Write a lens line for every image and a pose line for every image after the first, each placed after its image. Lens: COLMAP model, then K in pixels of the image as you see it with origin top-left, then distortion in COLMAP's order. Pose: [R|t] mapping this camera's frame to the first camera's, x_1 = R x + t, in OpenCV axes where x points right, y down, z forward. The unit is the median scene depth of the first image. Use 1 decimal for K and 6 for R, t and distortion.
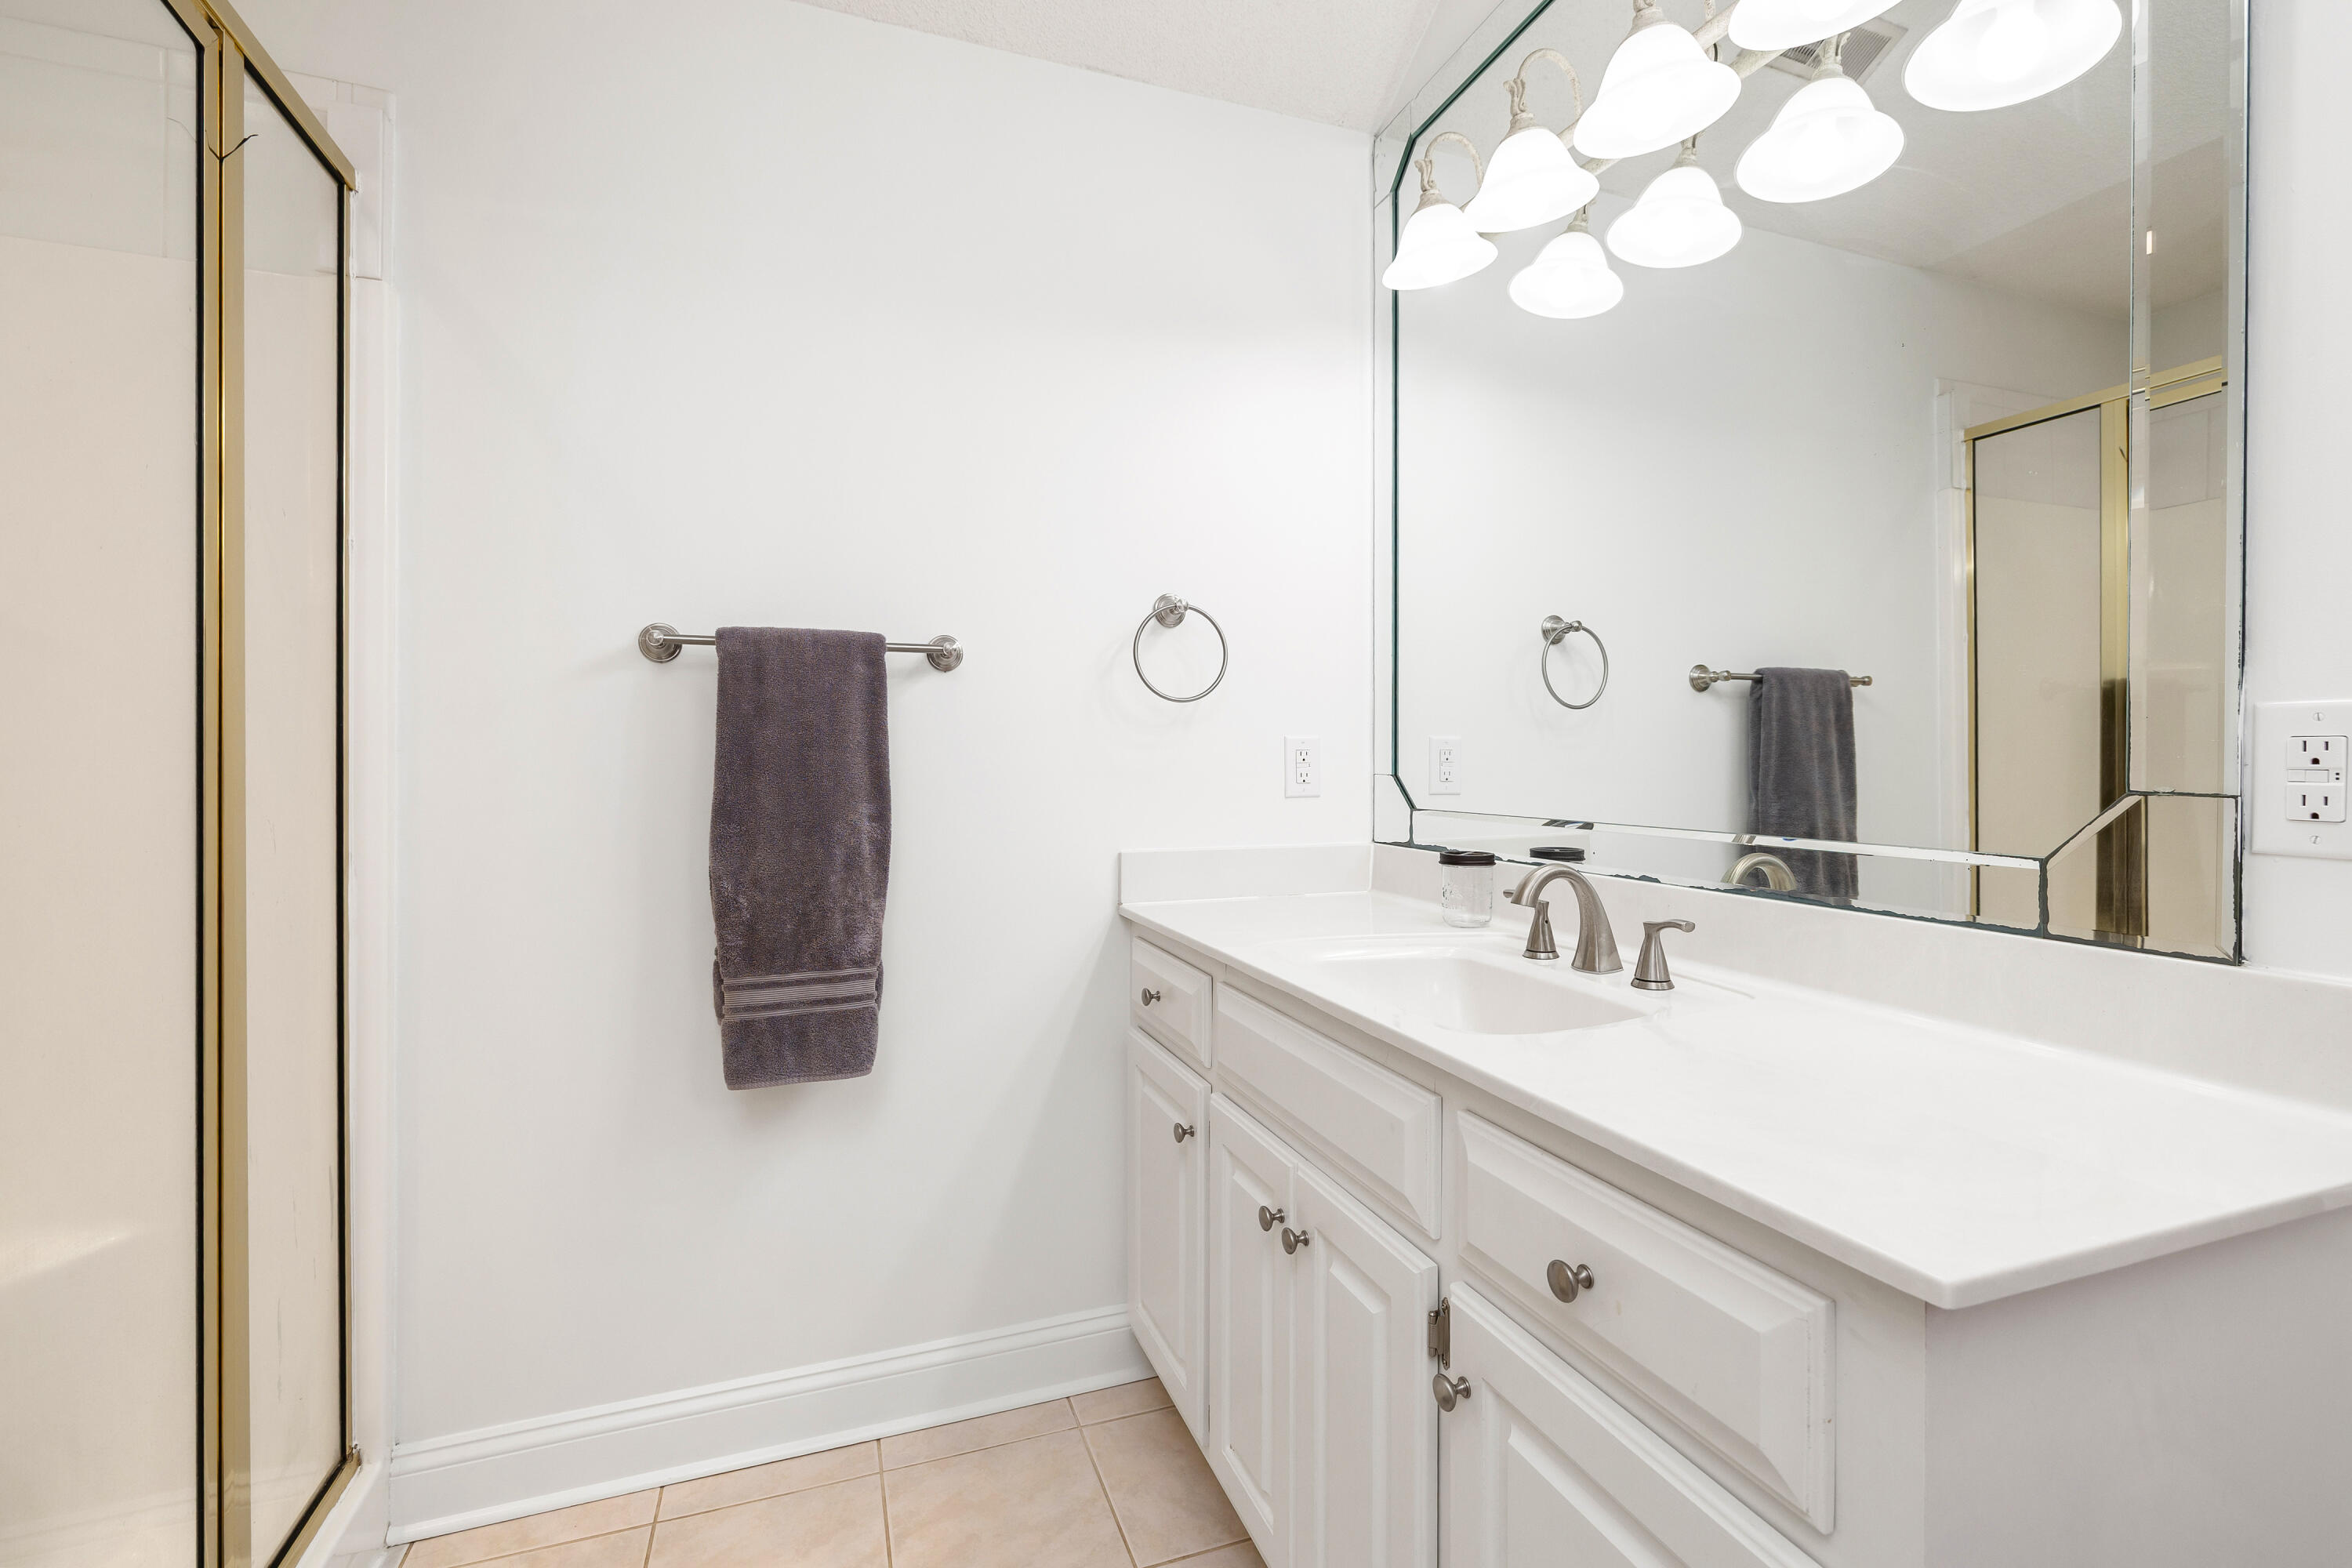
lens RADIAL K [[1002.2, 0, 1160.7], [0, 1002.2, 765.5], [0, 0, 1]] dist [-0.001356, -0.000261]
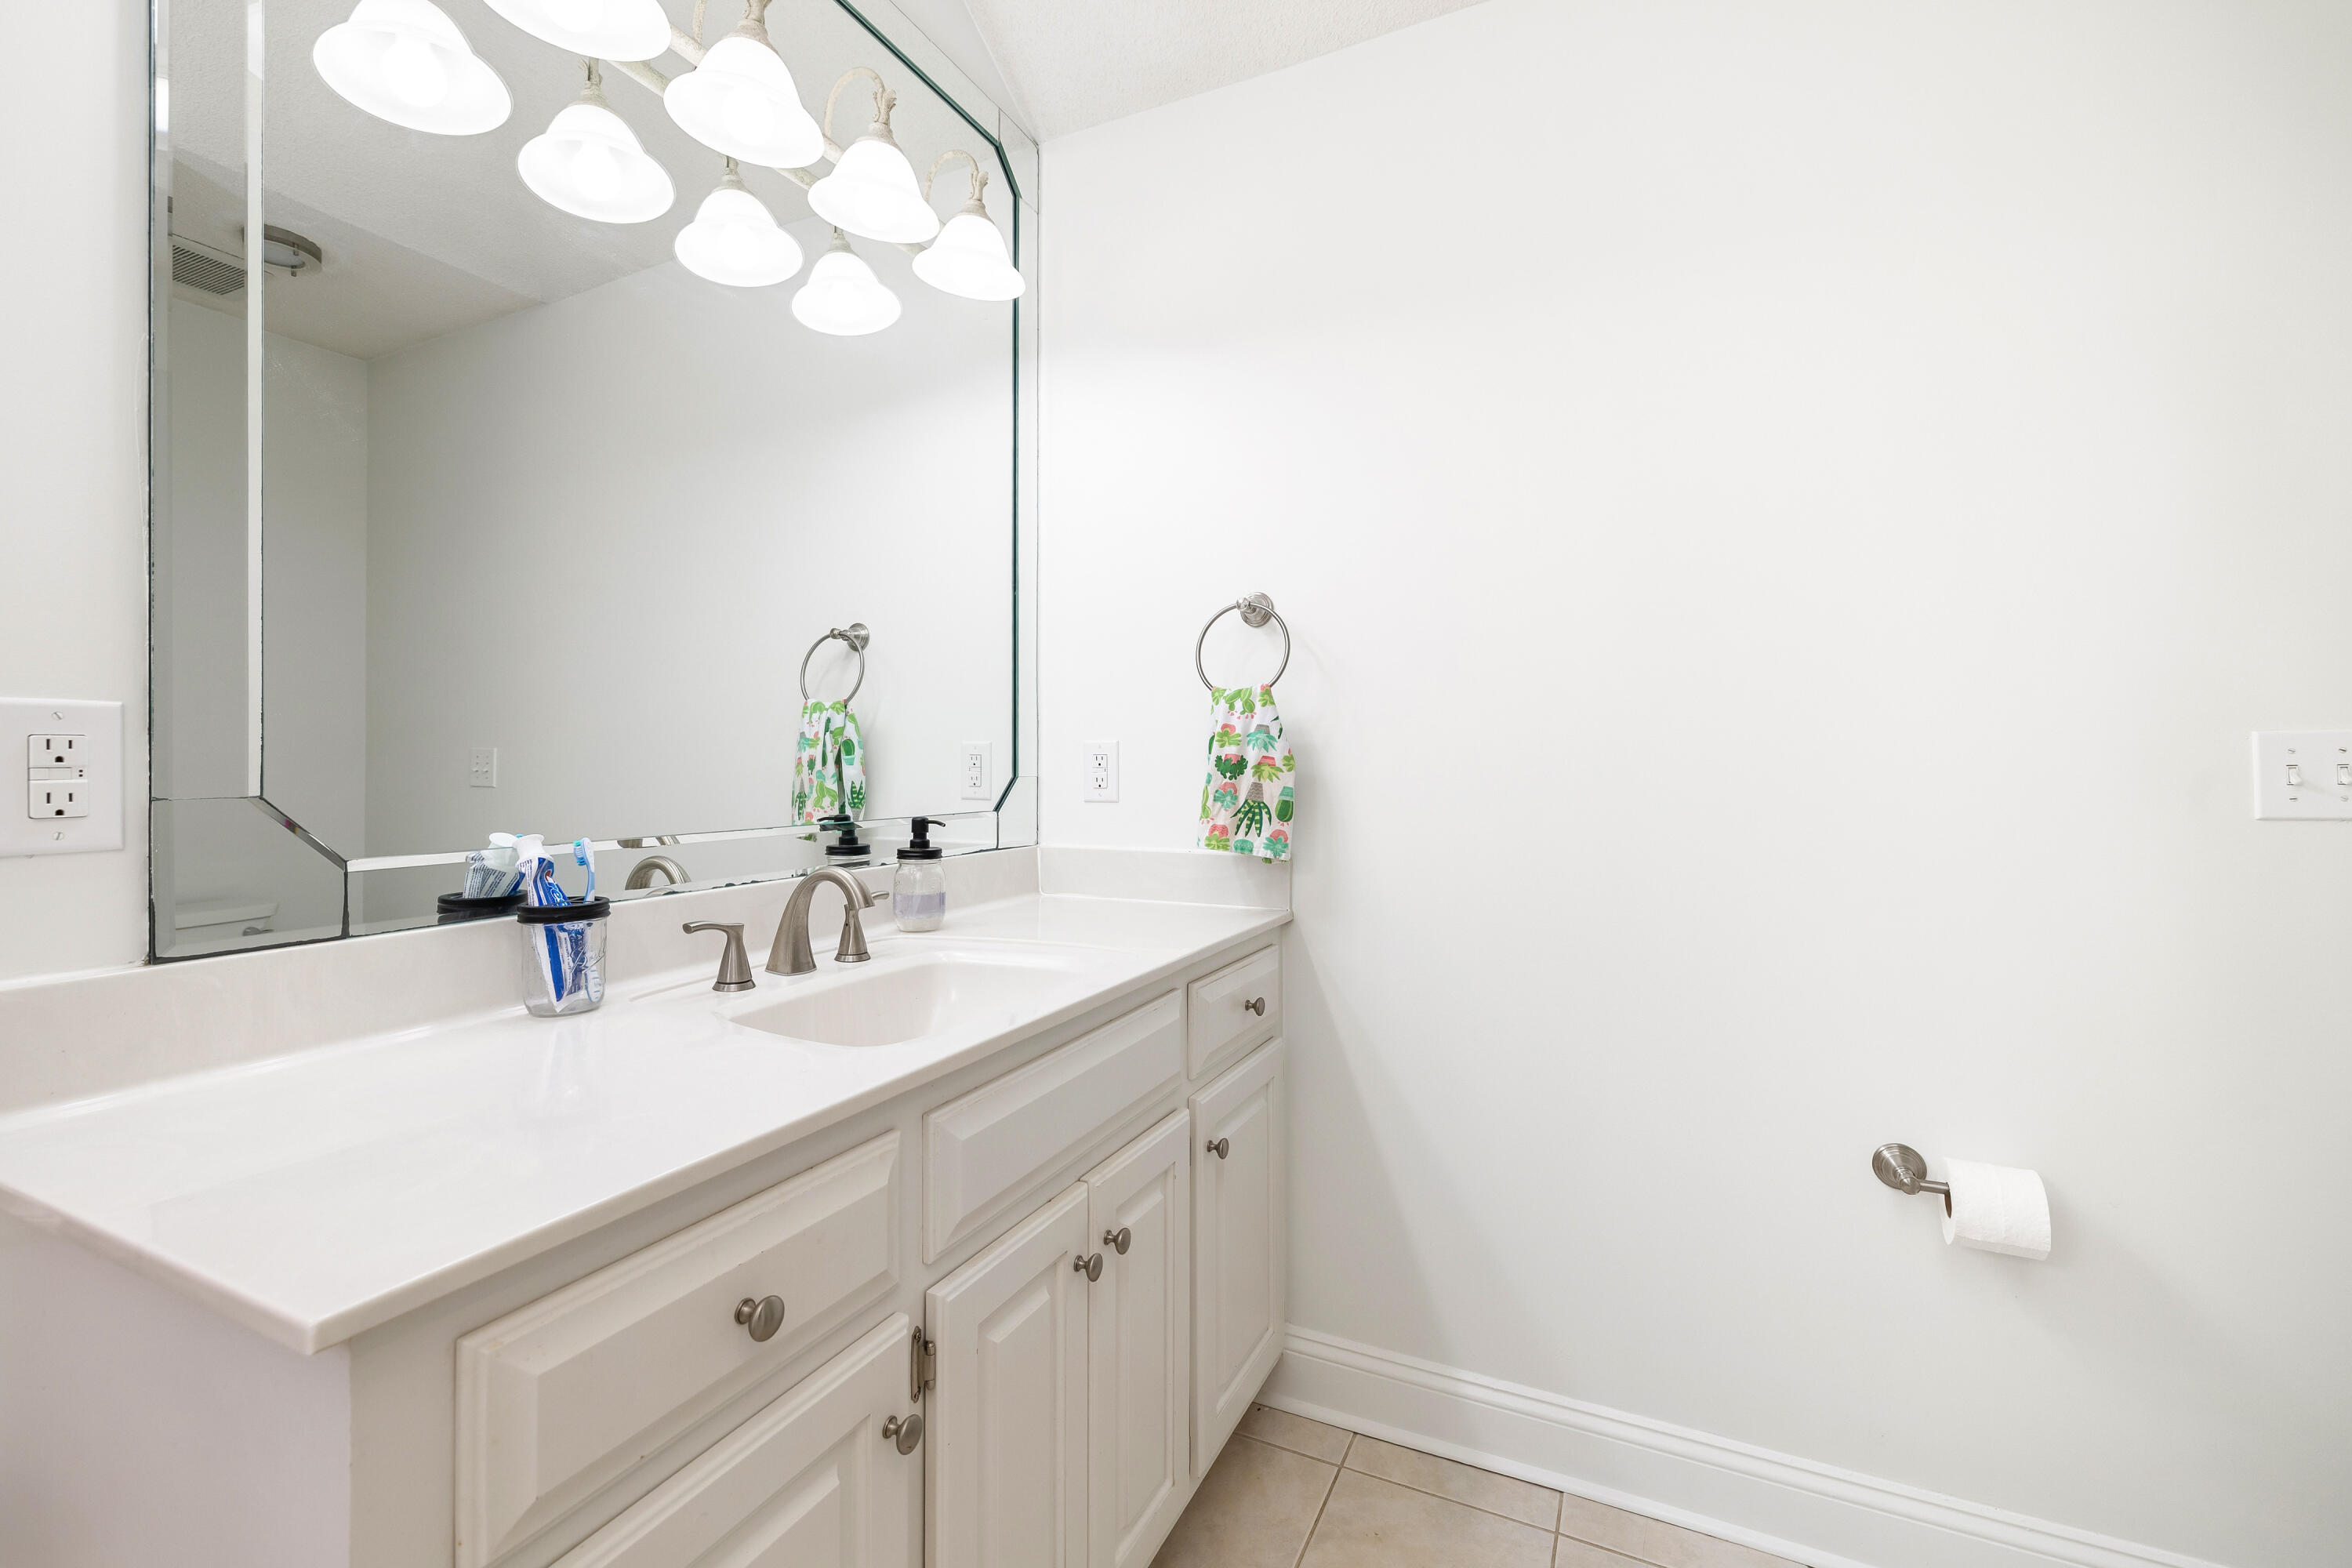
lens RADIAL K [[1002.2, 0, 1158.0], [0, 1002.2, 783.6], [0, 0, 1]] dist [-0.001356, -0.000261]
pose [[-0.701131, -0.016859, 0.712833, -0.543328], [-0.005075, 0.999813, 0.018654, -0.005923], [-0.713014, 0.009461, -0.701086, 1.463960]]
